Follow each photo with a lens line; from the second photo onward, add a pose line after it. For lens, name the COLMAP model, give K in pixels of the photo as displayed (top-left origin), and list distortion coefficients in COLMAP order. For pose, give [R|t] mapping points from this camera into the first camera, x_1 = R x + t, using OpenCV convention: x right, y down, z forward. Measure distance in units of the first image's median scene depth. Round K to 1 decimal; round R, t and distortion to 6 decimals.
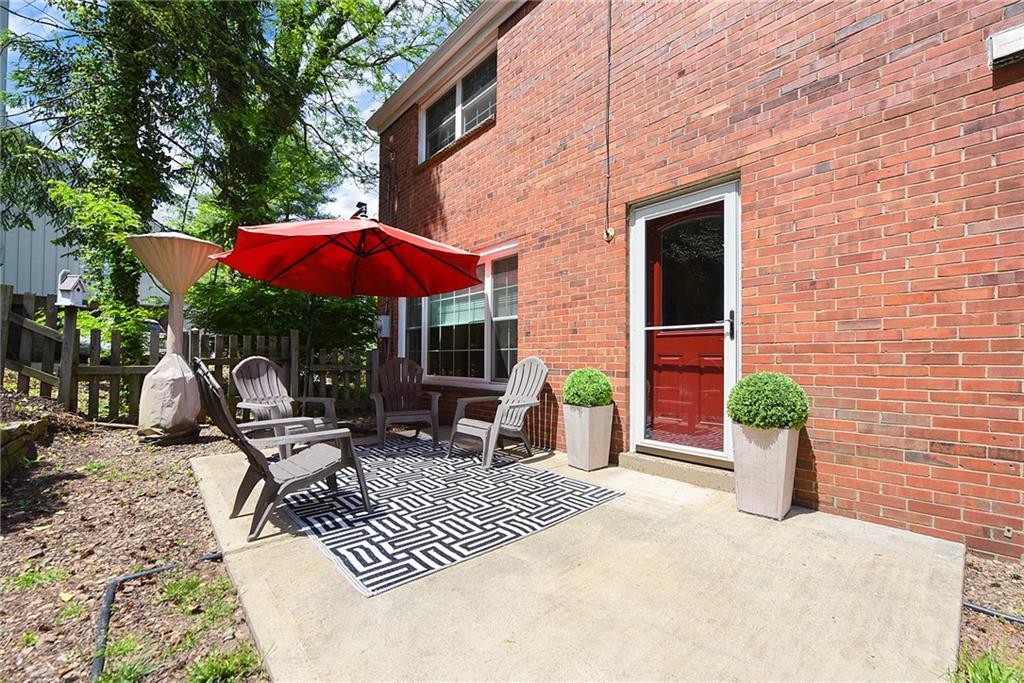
lens RADIAL K [[422.6, 0, 516.1], [0, 422.6, 350.5], [0, 0, 1]] dist [-0.026609, 0.000059]
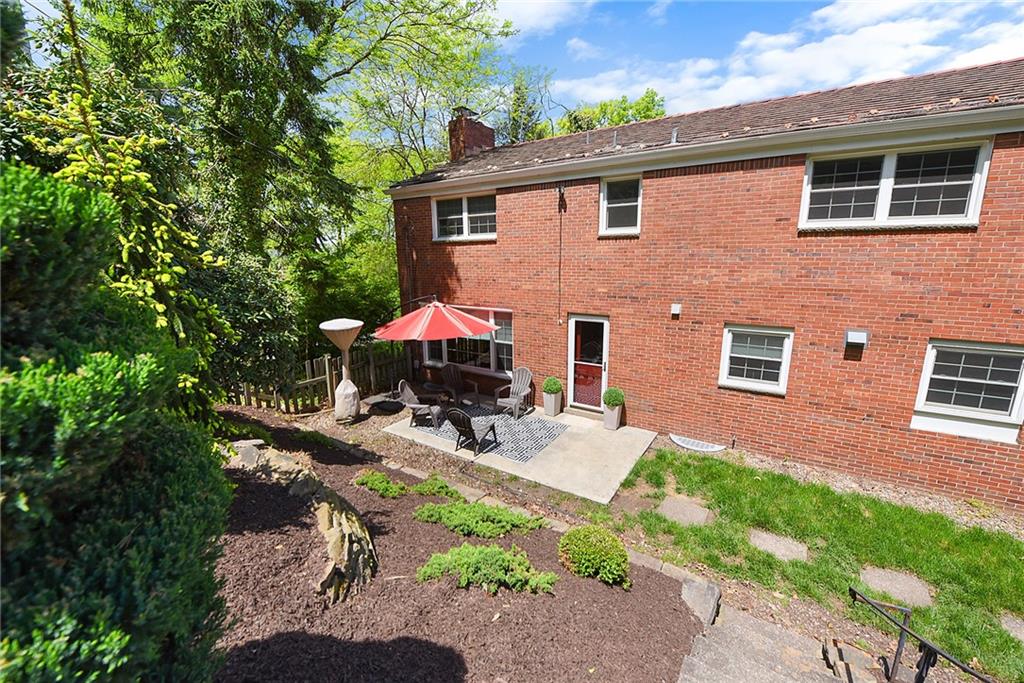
lens RADIAL K [[422.6, 0, 516.1], [0, 422.6, 350.5], [0, 0, 1]] dist [-0.026609, 0.000059]
pose [[0.964471, -0.074124, 0.253578, -0.678741], [0.011622, 0.970808, 0.239577, -0.734819], [-0.263934, -0.228118, 0.937177, -1.297682]]
